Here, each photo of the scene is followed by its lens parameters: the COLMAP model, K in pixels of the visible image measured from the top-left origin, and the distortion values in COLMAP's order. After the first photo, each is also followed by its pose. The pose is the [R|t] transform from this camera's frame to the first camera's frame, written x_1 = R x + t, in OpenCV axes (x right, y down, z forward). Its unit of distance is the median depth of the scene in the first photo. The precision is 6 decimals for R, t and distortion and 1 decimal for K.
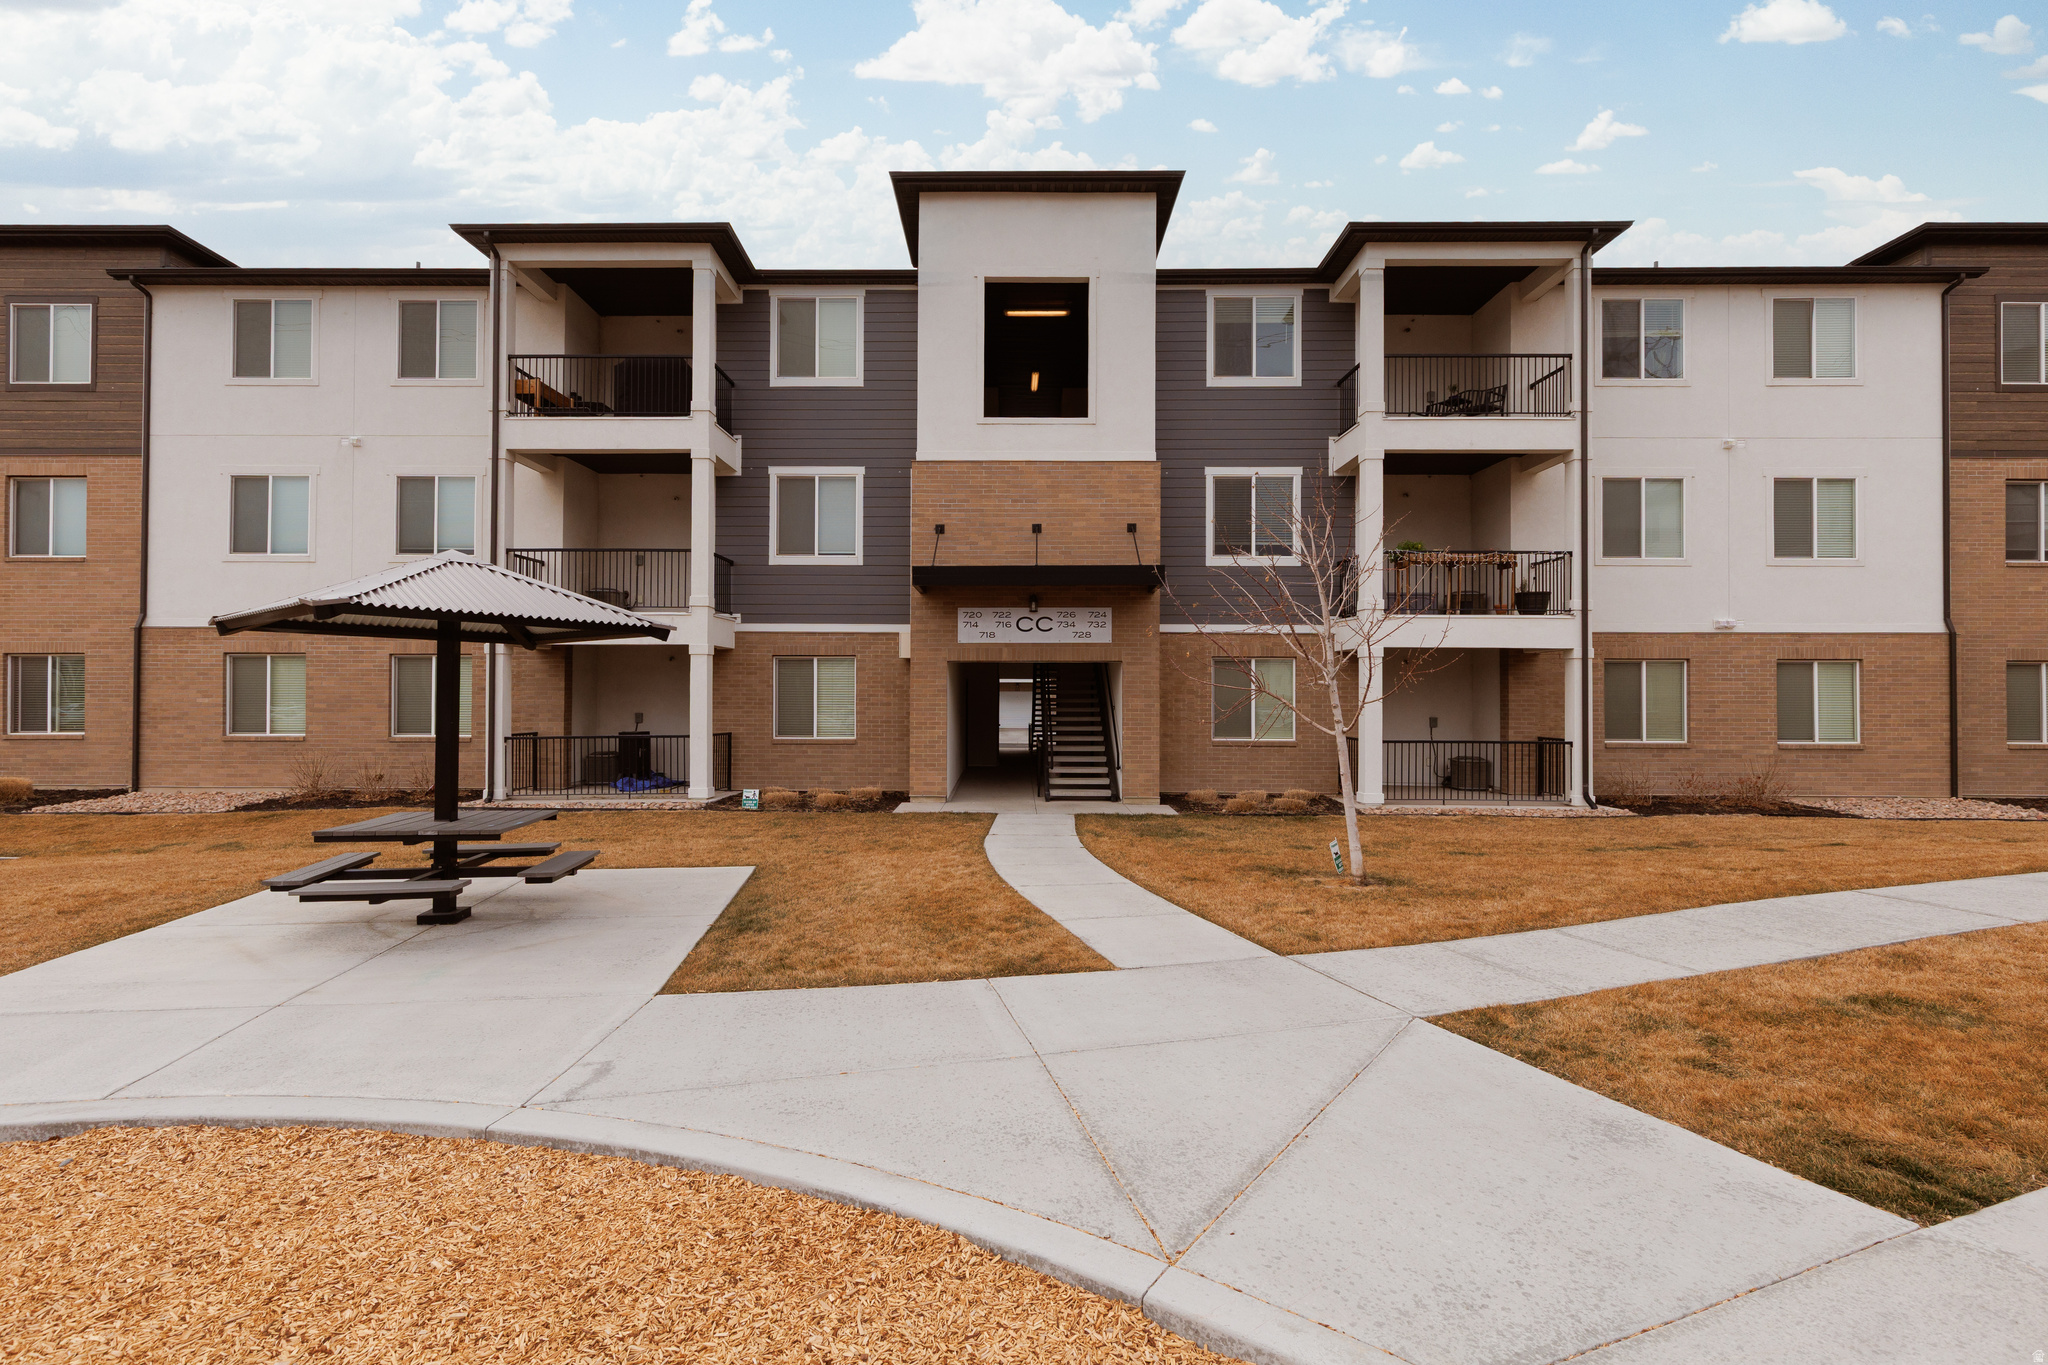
lens RADIAL K [[932.3, 0, 1024.0], [0, 932.3, 682.5], [0, 0, 1]] dist [0.006139, -0.000128]
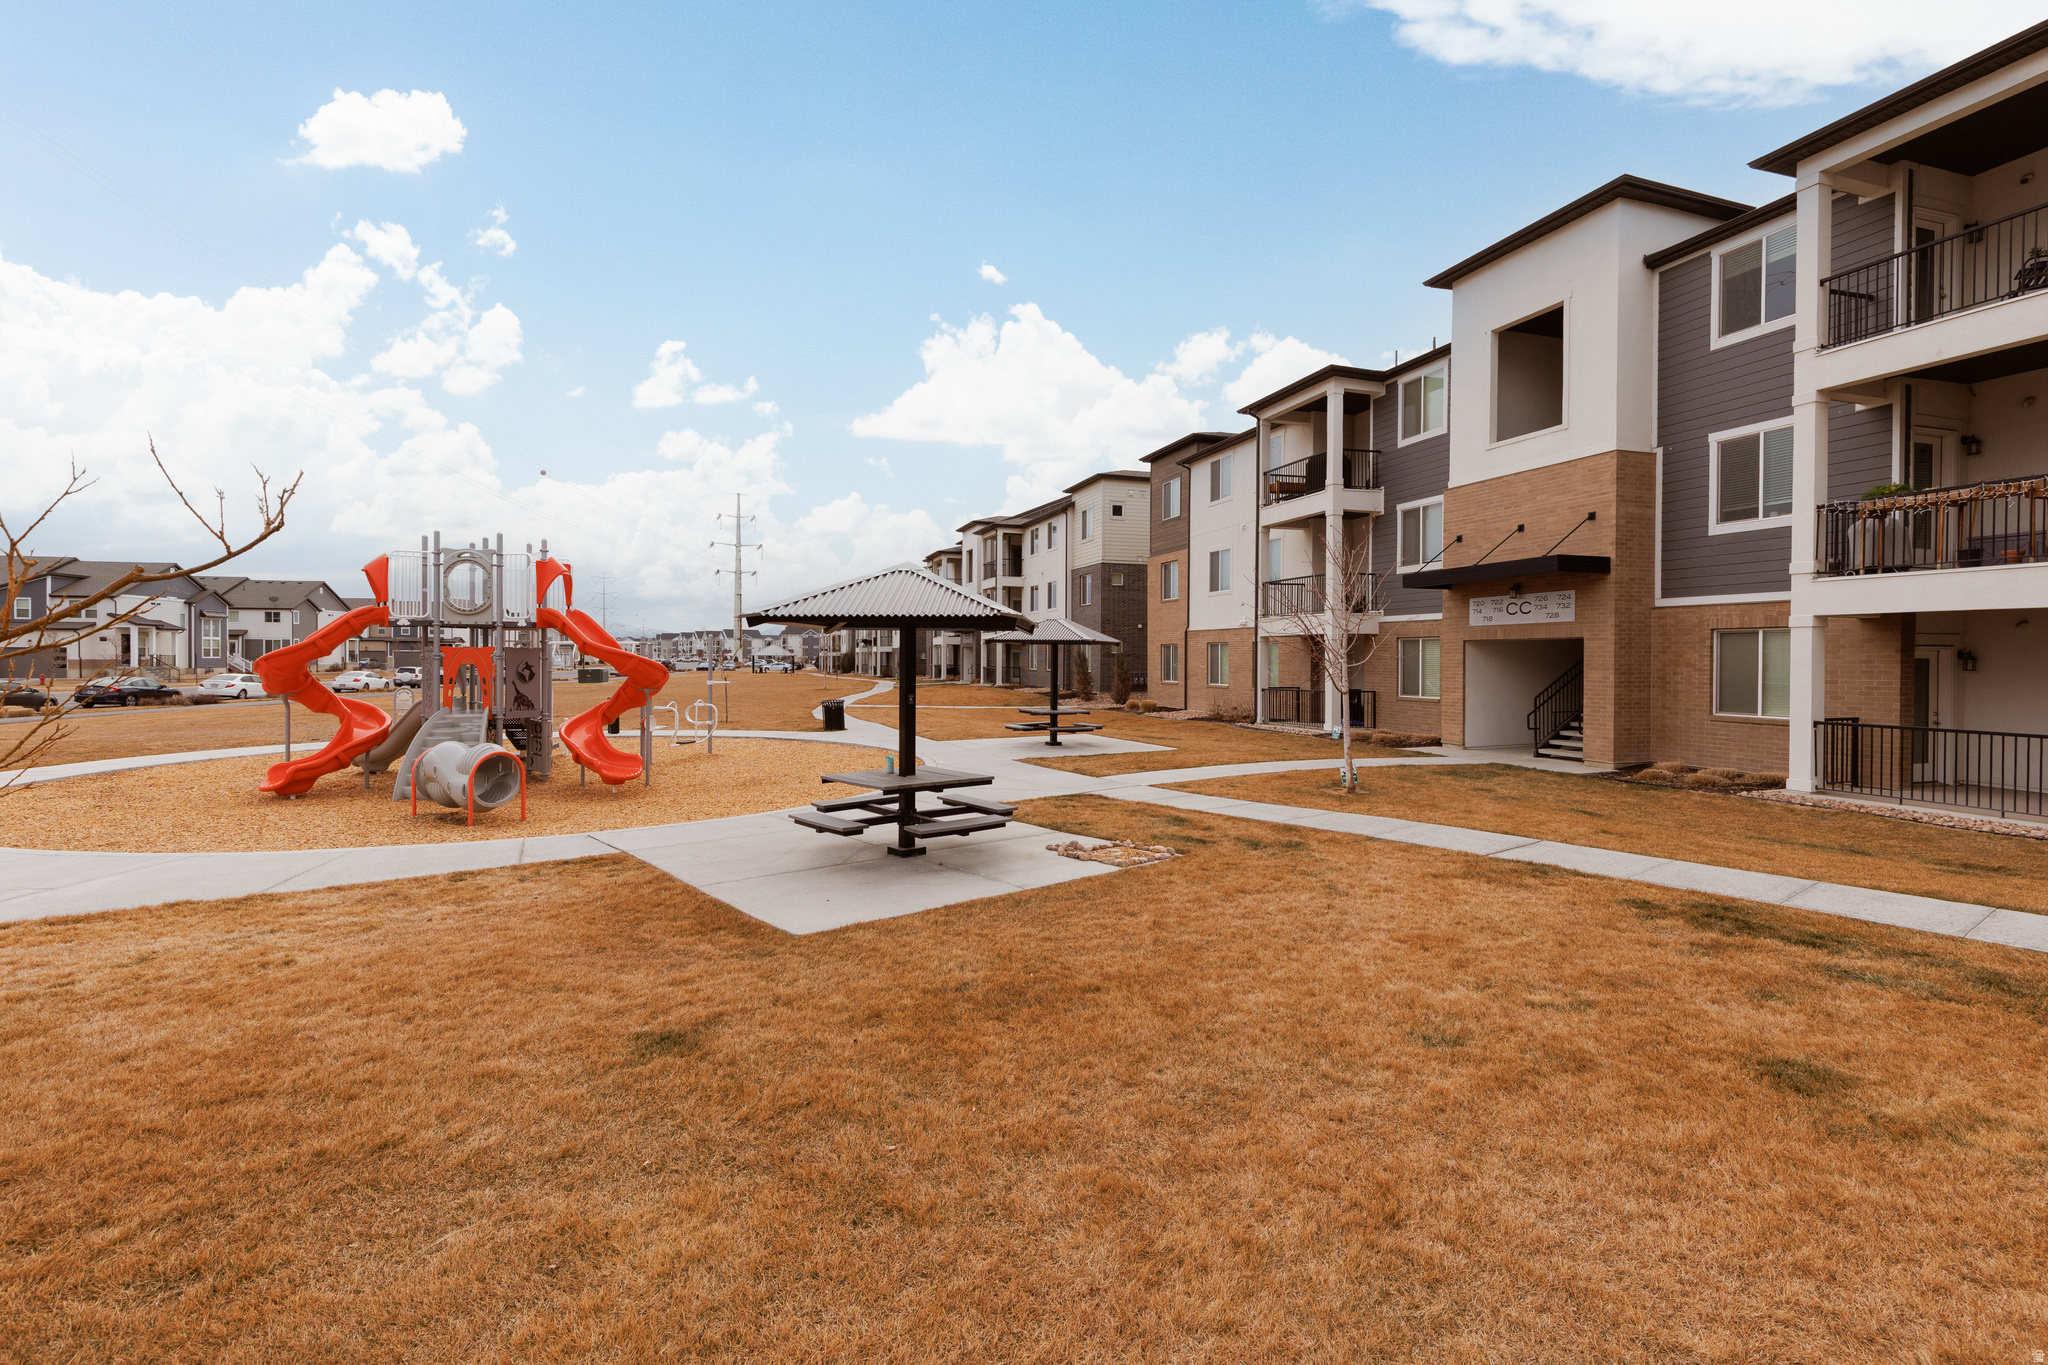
lens RADIAL K [[932.3, 0, 1024.0], [0, 932.3, 682.5], [0, 0, 1]] dist [0.006139, -0.000128]
pose [[0.312867, 0.022992, -0.949519, 0.946066], [0.004268, 0.999663, 0.025612, -0.000063], [0.949787, -0.012065, 0.312663, 0.013424]]
